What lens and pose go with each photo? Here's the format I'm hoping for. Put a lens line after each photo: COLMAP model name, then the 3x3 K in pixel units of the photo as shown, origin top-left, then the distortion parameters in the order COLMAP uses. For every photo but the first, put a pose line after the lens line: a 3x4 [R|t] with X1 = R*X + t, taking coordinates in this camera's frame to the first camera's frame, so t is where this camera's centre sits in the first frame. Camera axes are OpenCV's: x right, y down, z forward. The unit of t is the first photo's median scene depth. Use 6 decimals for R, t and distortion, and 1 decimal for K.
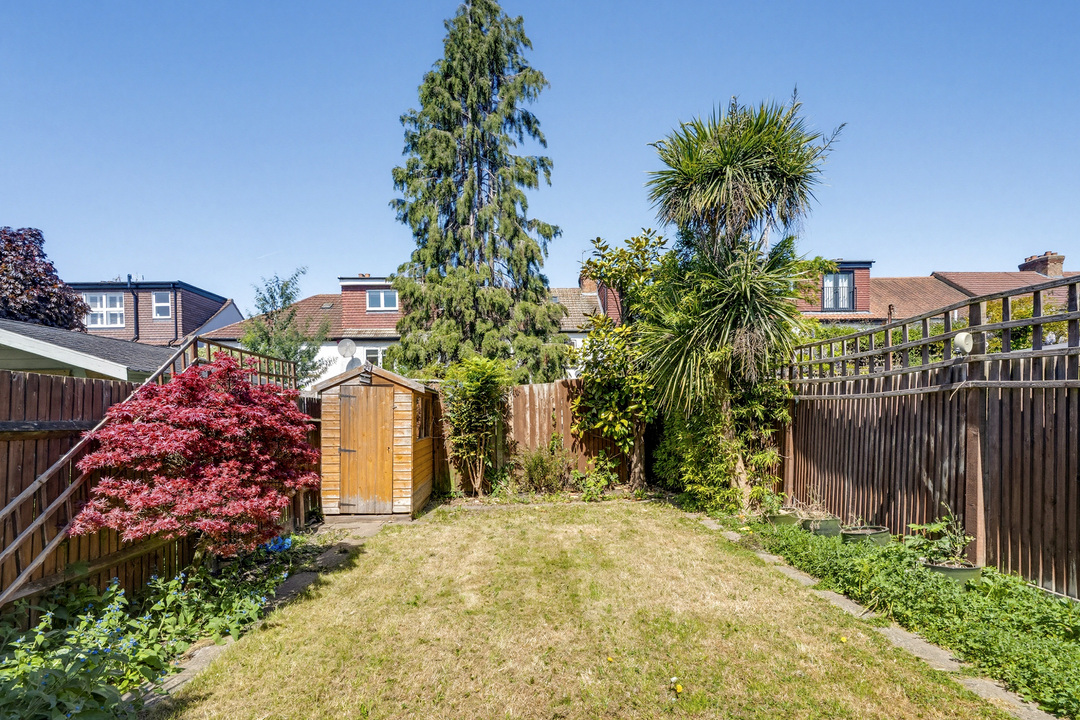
lens RADIAL K [[534.6, 0, 545.9], [0, 534.6, 429.9], [0, 0, 1]] dist [-0.001216, 0.000309]
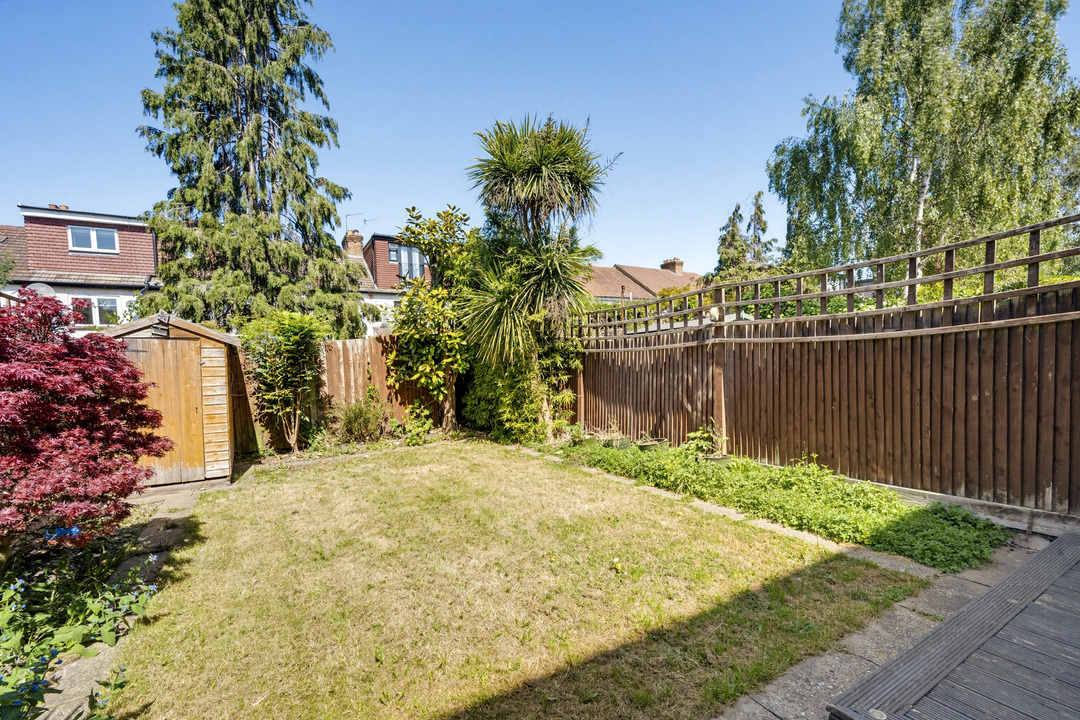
lens RADIAL K [[461.0, 0, 550.1], [0, 461.0, 392.0], [0, 0, 1]] dist [-0.002355, -0.000255]
pose [[0.873122, -0.044696, 0.485449, -0.132337], [0.034278, 0.998952, 0.030324, 0.003153], [-0.486295, -0.009836, 0.873739, 0.026094]]
